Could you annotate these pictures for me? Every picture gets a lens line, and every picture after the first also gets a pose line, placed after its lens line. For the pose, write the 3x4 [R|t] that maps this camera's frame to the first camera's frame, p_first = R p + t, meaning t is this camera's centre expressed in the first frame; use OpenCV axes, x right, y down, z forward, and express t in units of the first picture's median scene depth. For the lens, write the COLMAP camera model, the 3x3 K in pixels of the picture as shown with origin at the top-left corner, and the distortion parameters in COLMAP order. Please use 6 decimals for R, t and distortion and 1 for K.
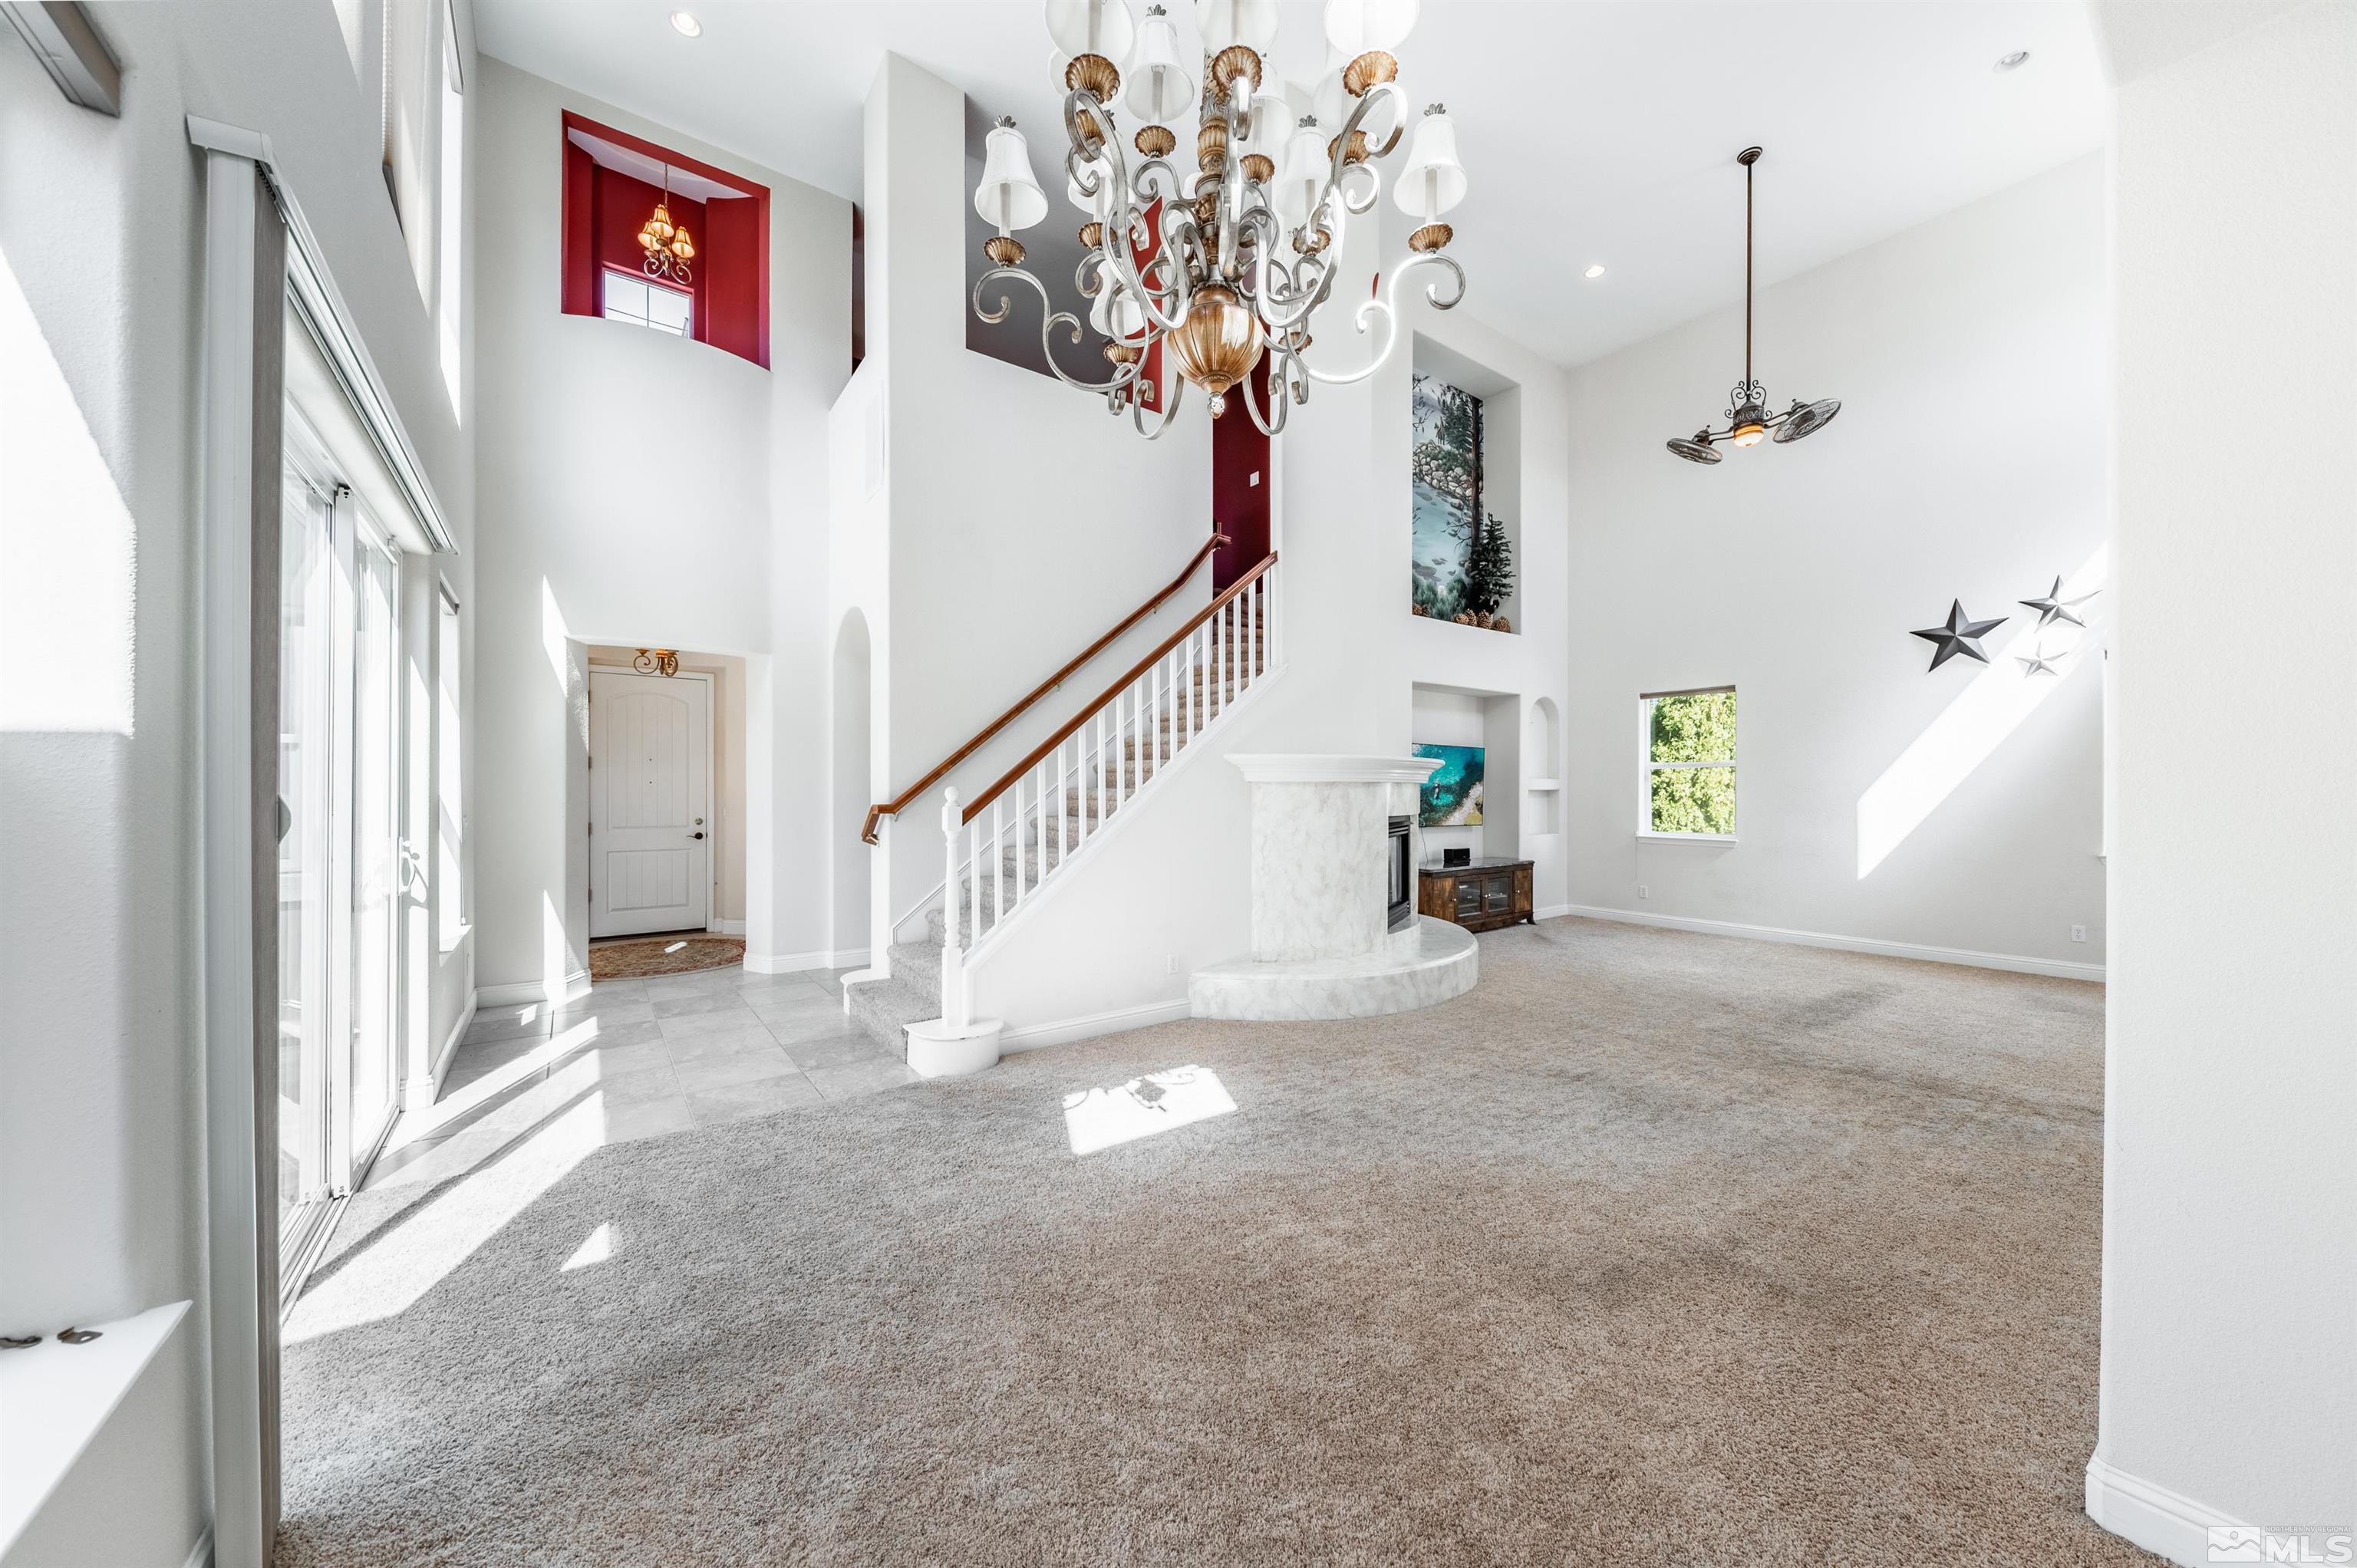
lens RADIAL K [[818.0, 0, 1182.6], [0, 818.0, 791.7], [0, 0, 1]] dist [0.000318, -0.001941]
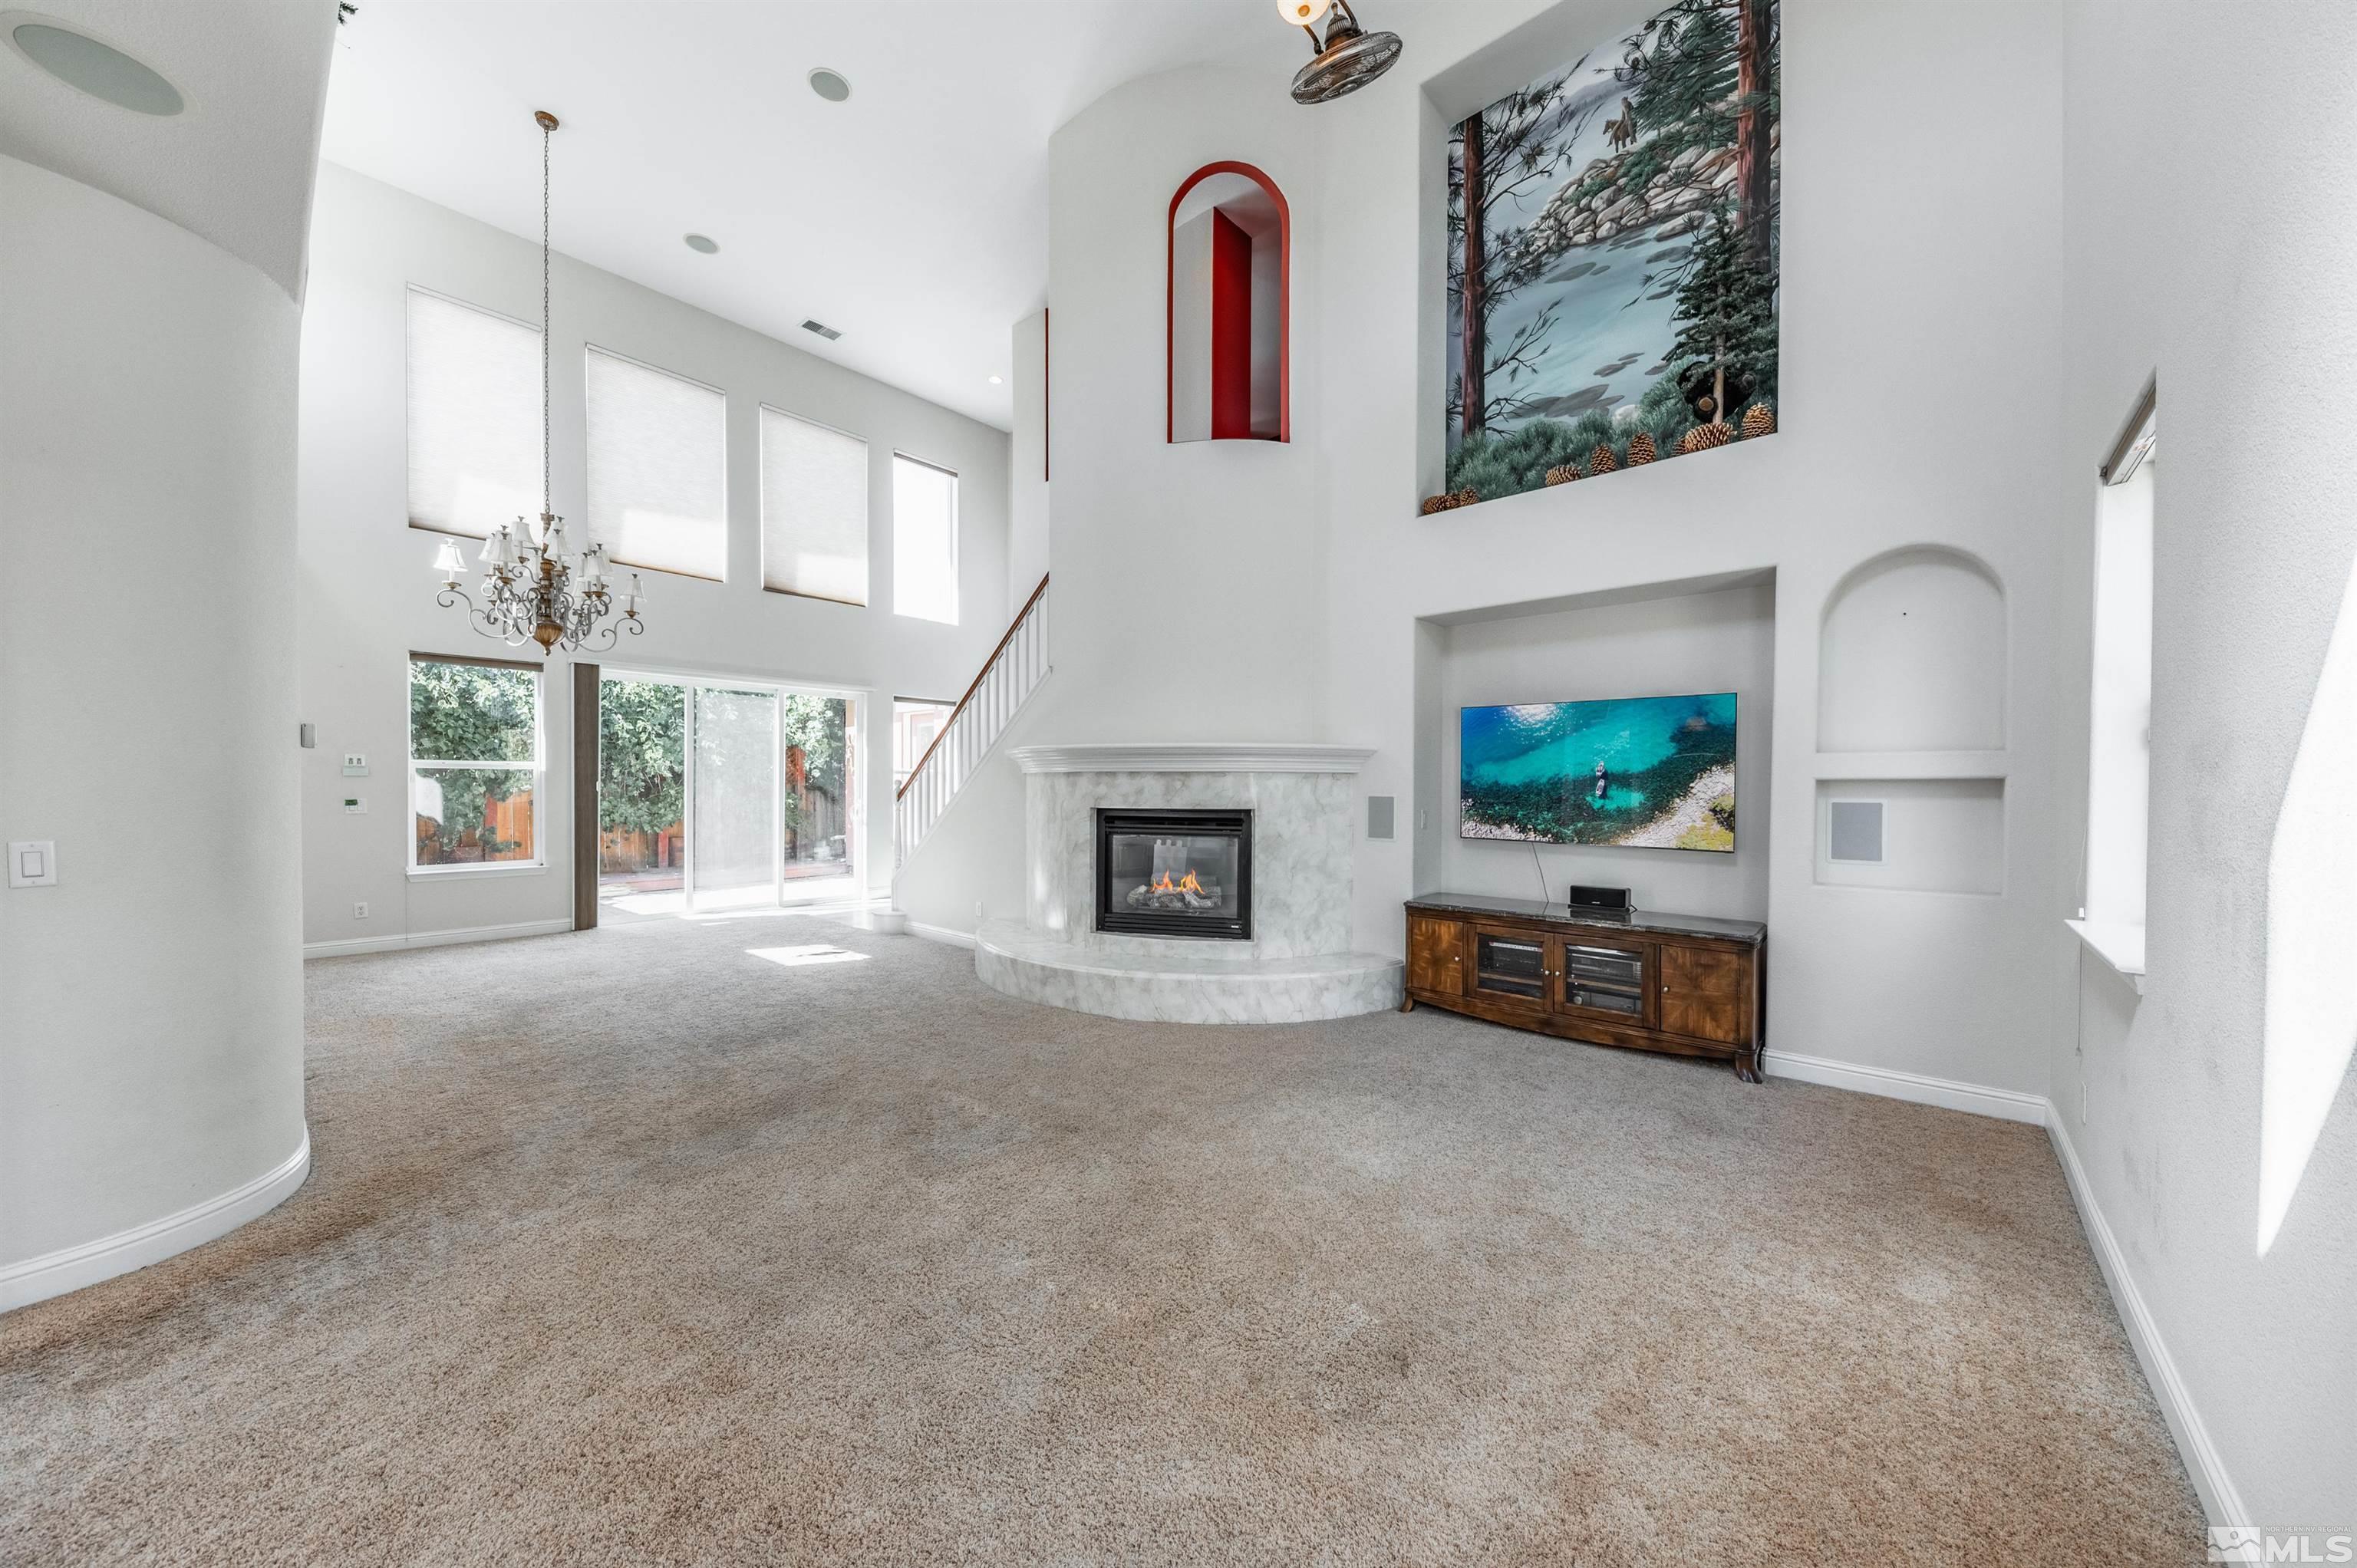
lens RADIAL K [[818.0, 0, 1169.3], [0, 818.0, 799.7], [0, 0, 1]] dist [0.000318, -0.001941]
pose [[0.228450, 0.016184, -0.973421, 0.776678], [-0.006648, 0.999864, 0.015063, 0.003831], [0.973533, 0.003031, 0.228527, 0.576203]]
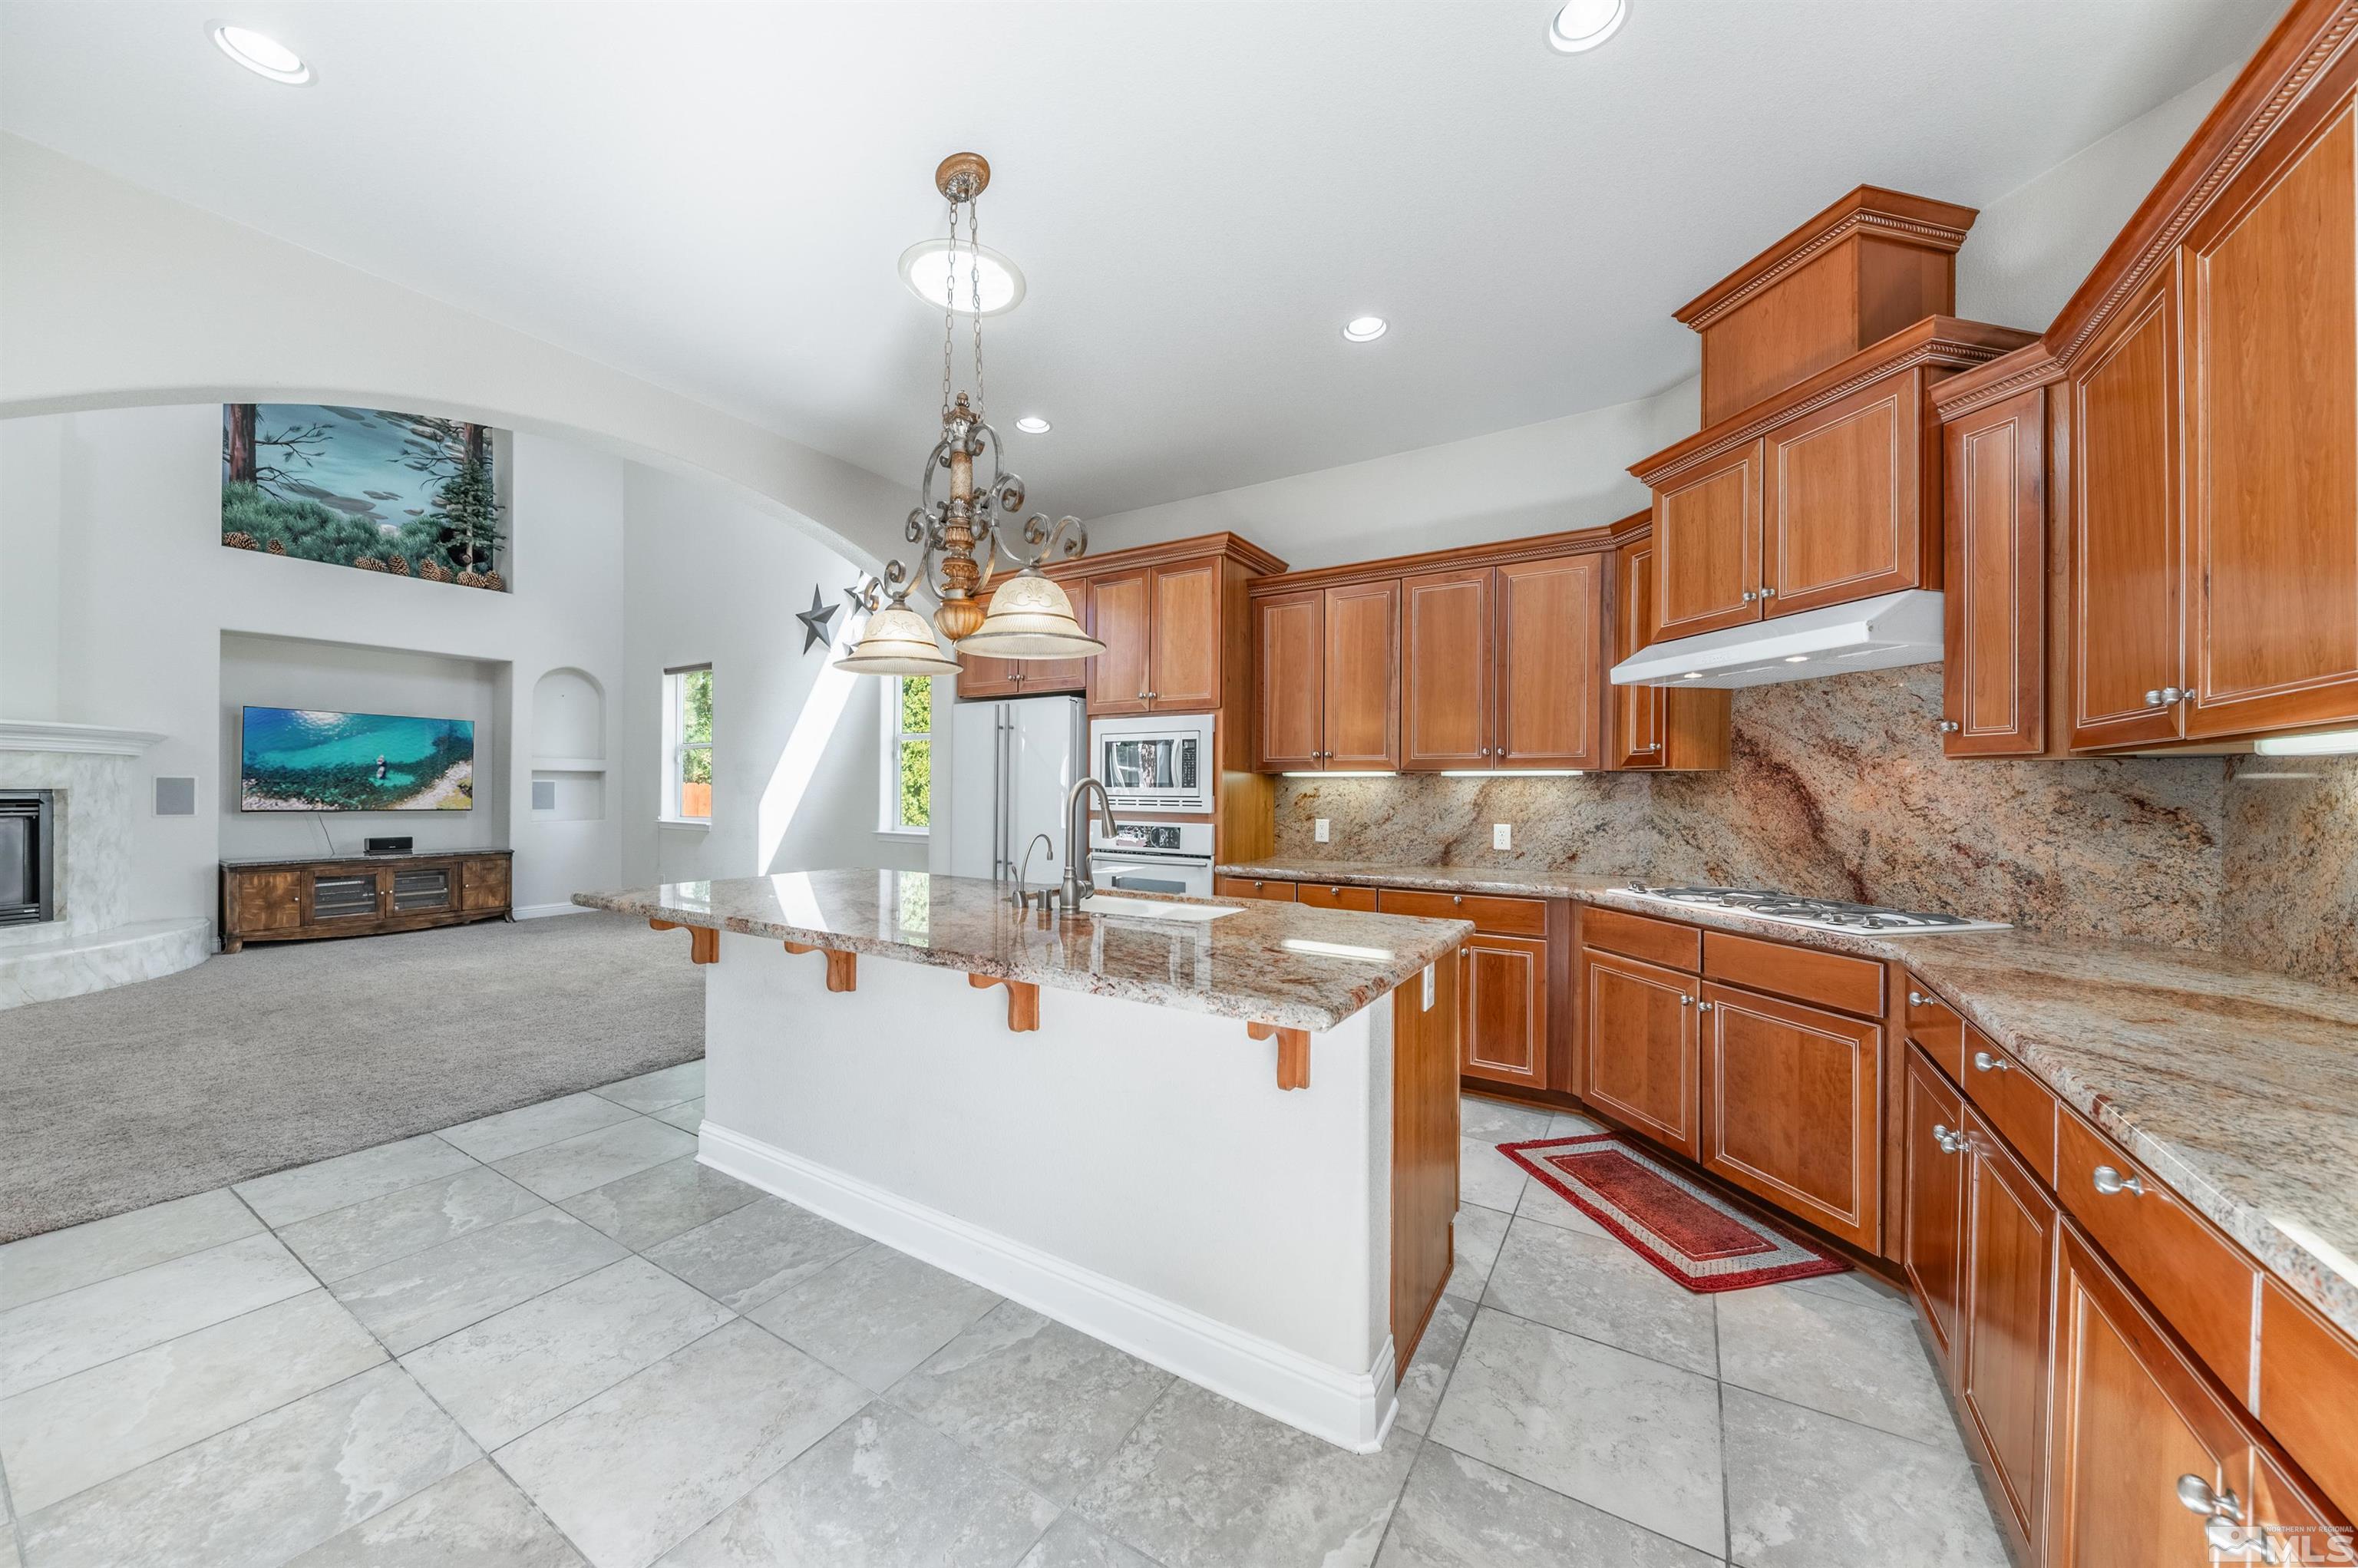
lens RADIAL K [[818.3, 0, 1167.8], [0, 818.3, 795.8], [0, 0, 1]] dist [0.000318, -0.001941]
pose [[0.923922, 0.005300, 0.382545, 0.731090], [-0.008599, 0.999939, 0.006915, 0.013222], [-0.382485, -0.009679, 0.923911, -0.083540]]
